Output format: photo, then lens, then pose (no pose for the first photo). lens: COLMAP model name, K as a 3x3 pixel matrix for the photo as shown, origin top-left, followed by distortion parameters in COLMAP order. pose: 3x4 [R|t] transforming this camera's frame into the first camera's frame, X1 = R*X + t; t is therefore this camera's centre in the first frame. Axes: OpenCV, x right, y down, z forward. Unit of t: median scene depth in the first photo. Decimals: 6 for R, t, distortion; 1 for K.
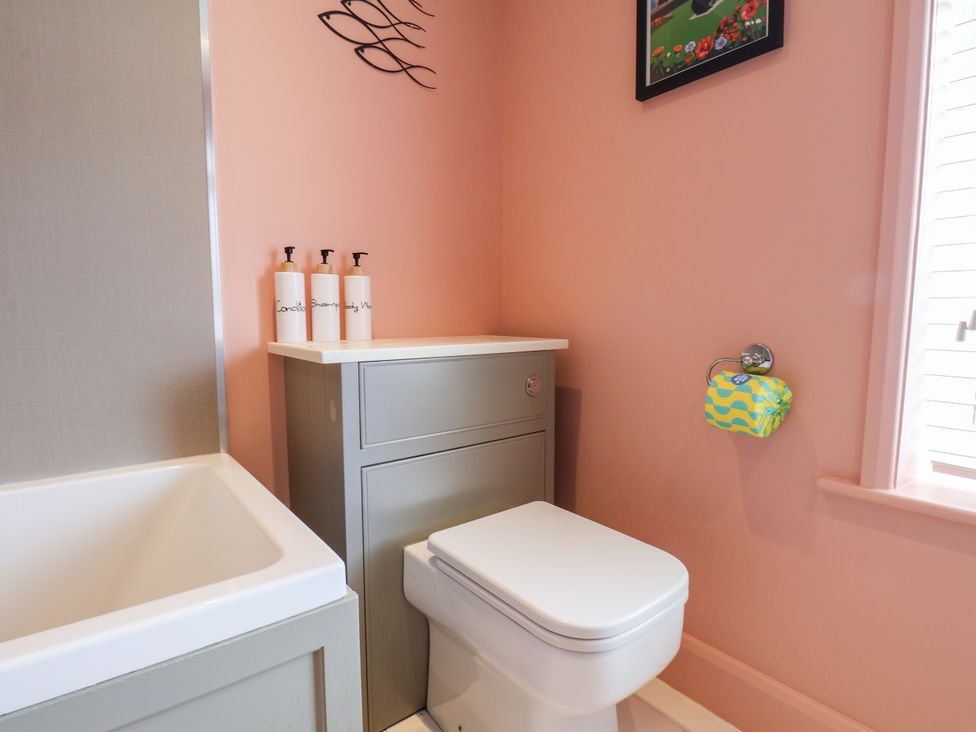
lens RADIAL K [[512.7, 0, 489.0], [0, 512.7, 369.2], [0, 0, 1]] dist [0.000211, -0.012918]
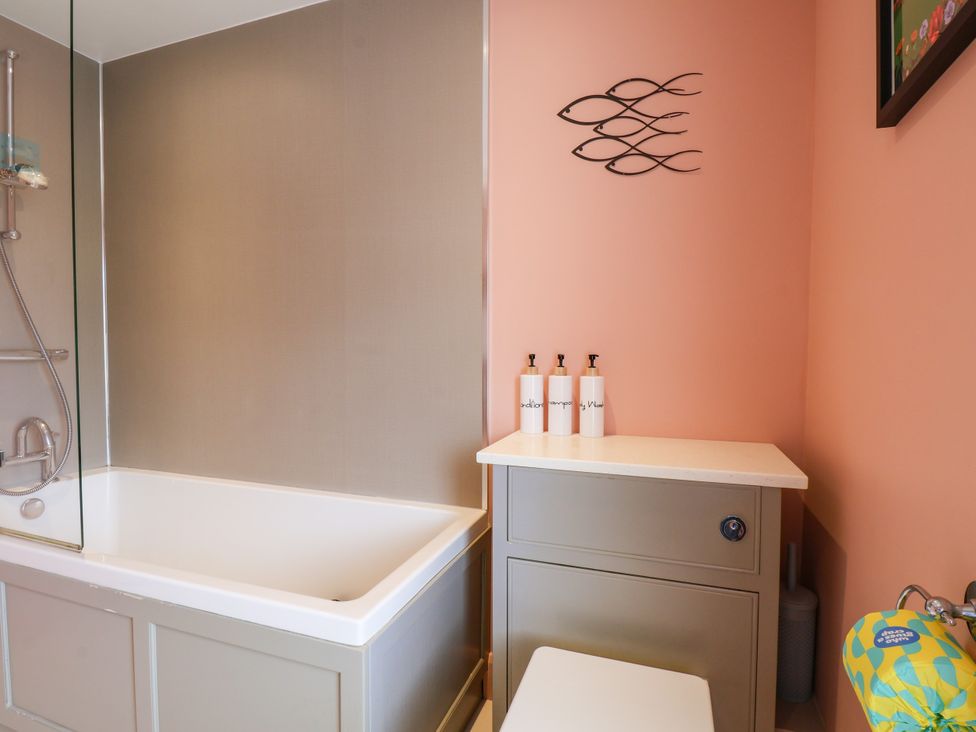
lens RADIAL K [[512.7, 0, 489.0], [0, 512.7, 369.2], [0, 0, 1]] dist [0.000211, -0.012918]
pose [[0.524716, 0.033069, -0.850635, 0.544338], [-0.088058, 0.995993, -0.015599, -0.162980], [0.846710, 0.083091, 0.525526, 0.262830]]
